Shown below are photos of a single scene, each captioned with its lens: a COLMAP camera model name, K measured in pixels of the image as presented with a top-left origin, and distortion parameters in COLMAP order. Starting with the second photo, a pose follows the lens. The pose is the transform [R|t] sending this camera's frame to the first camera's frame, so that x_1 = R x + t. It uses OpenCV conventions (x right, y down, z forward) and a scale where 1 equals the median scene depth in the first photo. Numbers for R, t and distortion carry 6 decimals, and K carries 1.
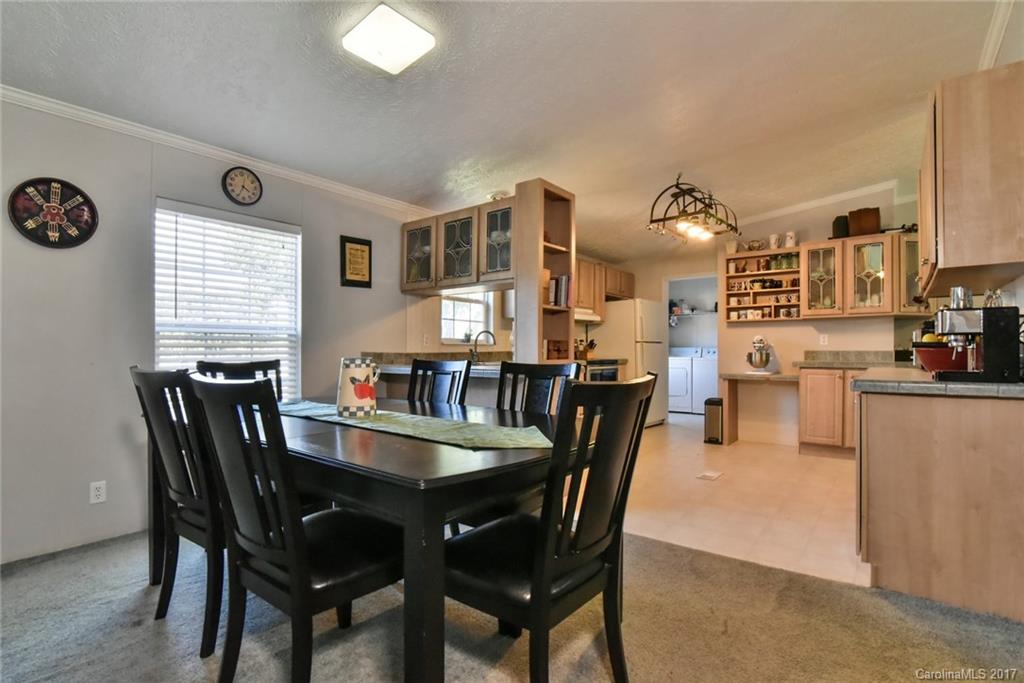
lens RADIAL K [[496.2, 0, 510.1], [0, 496.2, 348.3], [0, 0, 1]] dist [-0.014284, -0.000340]
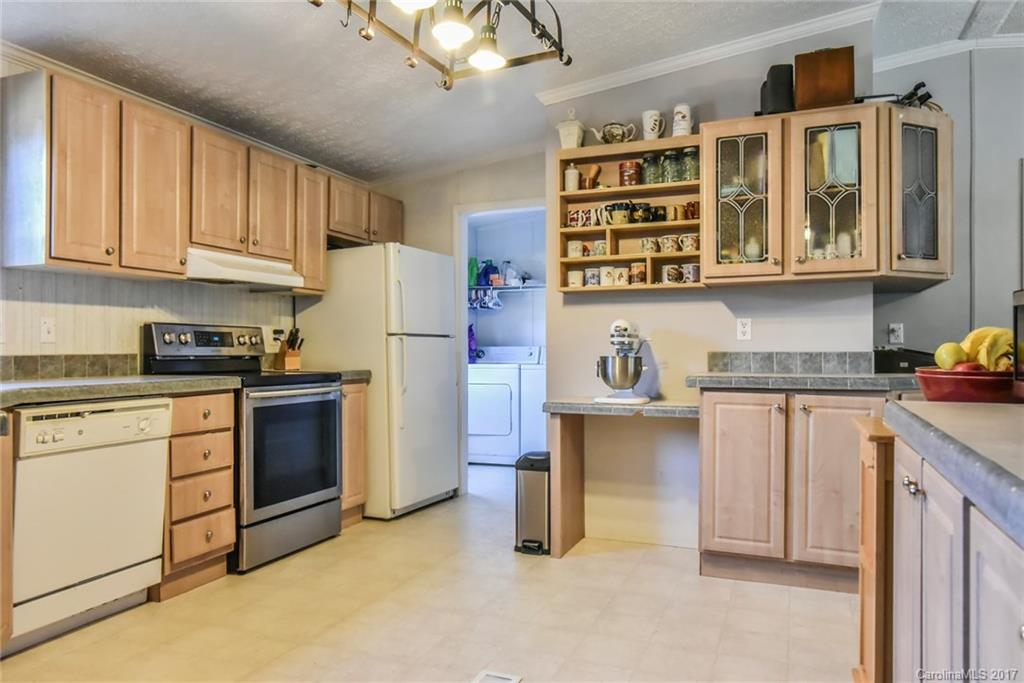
lens RADIAL K [[706.0, 0, 507.3], [0, 706.0, 348.0], [0, 0, 1]] dist [0.000154, 0.001700]
pose [[0.963110, -0.000845, 0.269108, 0.215894], [0.001339, 0.999998, -0.001654, 0.001831], [-0.269106, 0.001953, 0.963108, 0.378972]]
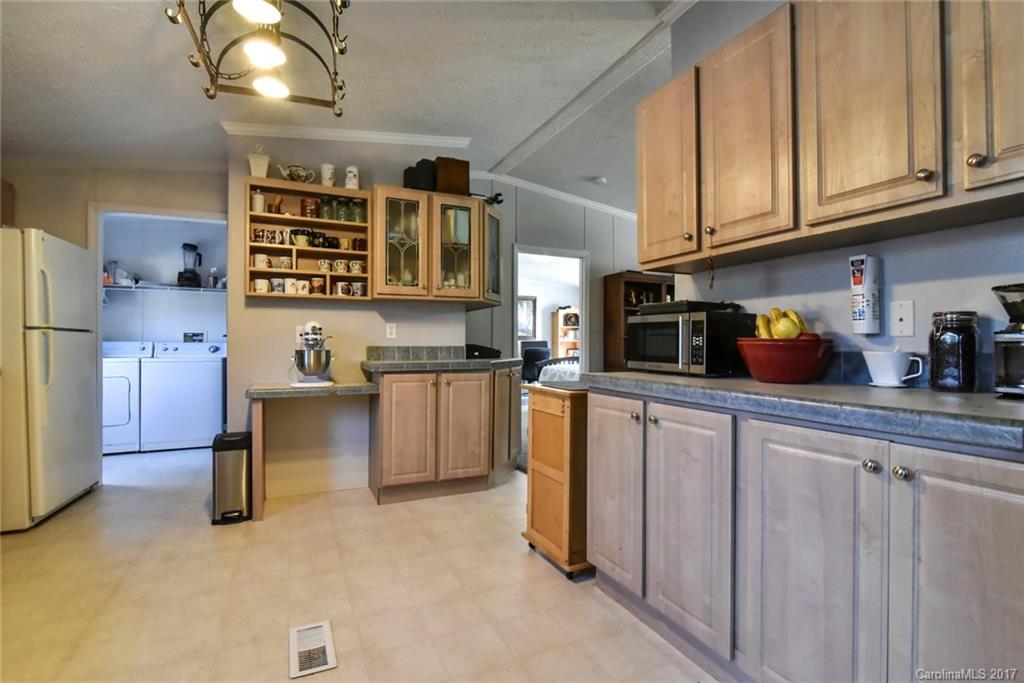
lens RADIAL K [[478.7, 0, 511.5], [0, 478.7, 342.6], [0, 0, 1]] dist [-0.019952, 0.001428]
pose [[0.452398, 0.002681, 0.891812, 0.094392], [-0.000754, 0.999996, -0.002623, 0.001184], [-0.891816, 0.000515, 0.452398, 0.515937]]
